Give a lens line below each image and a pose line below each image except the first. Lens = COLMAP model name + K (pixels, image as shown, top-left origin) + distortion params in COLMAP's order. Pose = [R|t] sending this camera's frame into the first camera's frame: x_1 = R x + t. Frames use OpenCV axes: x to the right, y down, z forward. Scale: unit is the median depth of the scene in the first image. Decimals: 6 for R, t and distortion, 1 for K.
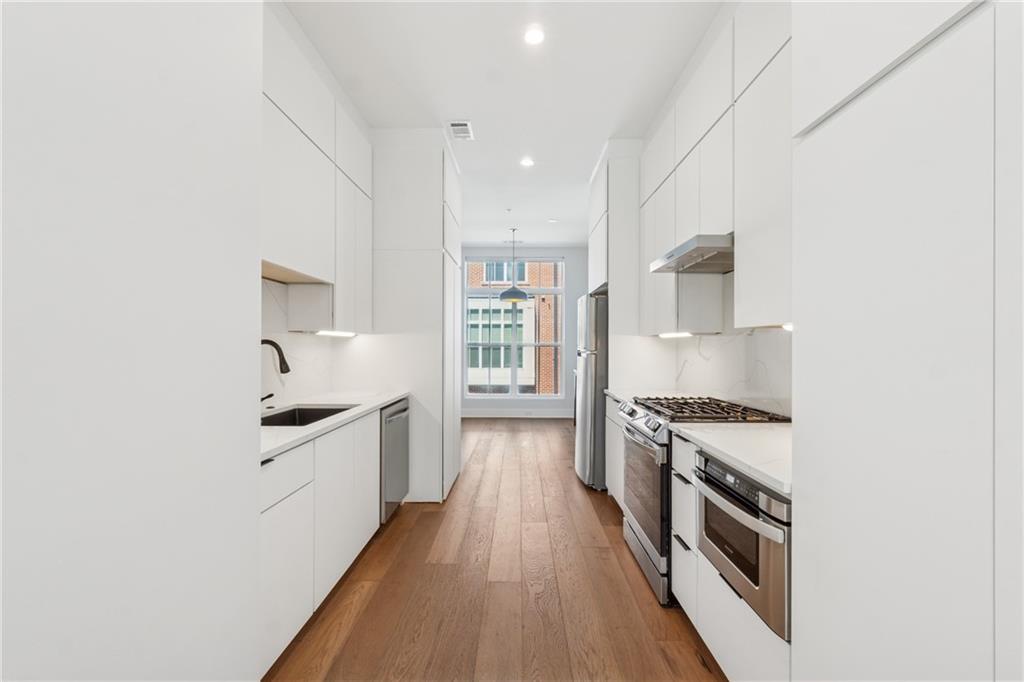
lens RADIAL K [[429.0, 0, 514.0], [0, 429.0, 350.2], [0, 0, 1]] dist [0.000157, -0.000141]
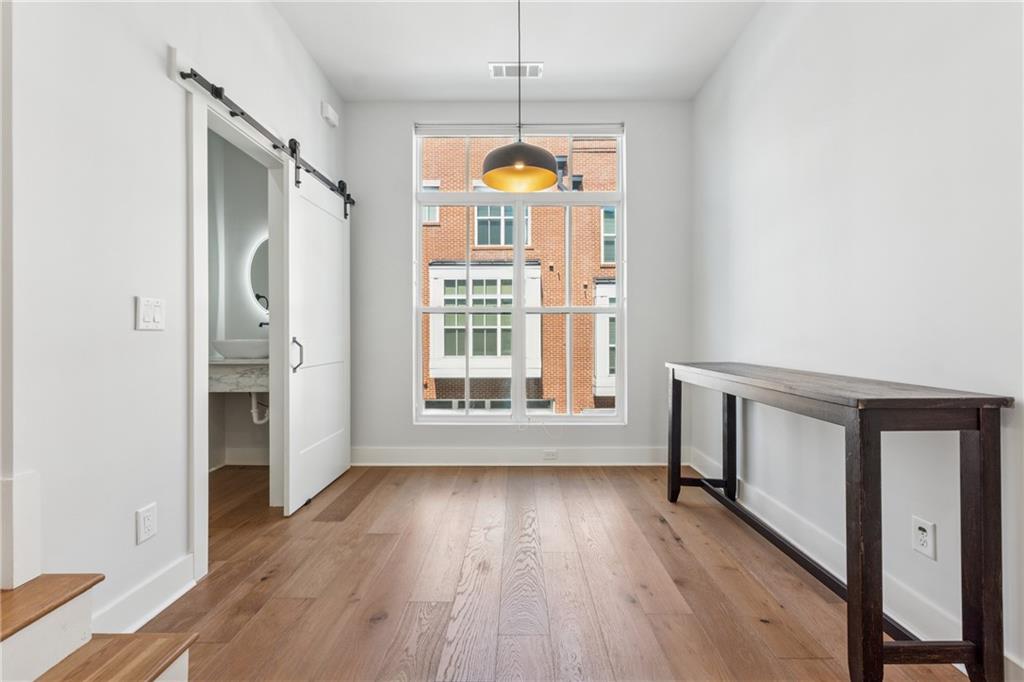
lens RADIAL K [[425.6, 0, 512.0], [0, 425.6, 341.0], [0, 0, 1]] dist [-0.000297, -0.000470]
pose [[0.999984, -0.005454, -0.001159, -0.016817], [0.005465, 0.999938, 0.009733, 0.037816], [0.001106, -0.009740, 0.999952, 1.187233]]
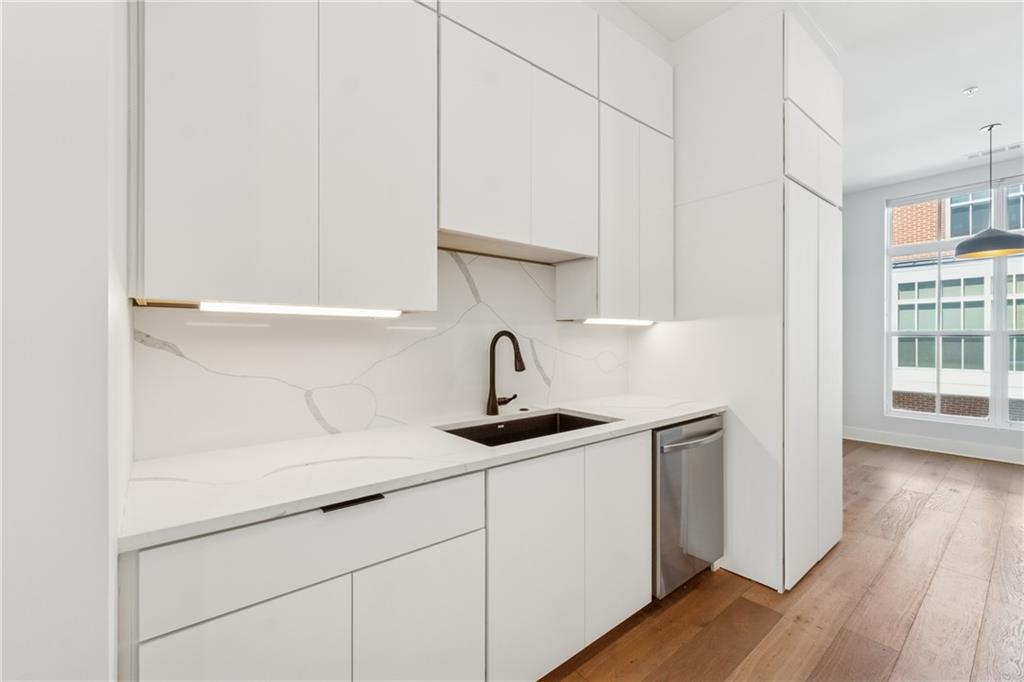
lens RADIAL K [[425.6, 0, 512.0], [0, 425.6, 341.0], [0, 0, 1]] dist [-0.000297, -0.000470]
pose [[0.634994, -0.003242, -0.772511, 0.056846], [0.001205, 0.999994, -0.003207, -0.001261], [0.772517, 0.001106, 0.634994, 0.321074]]
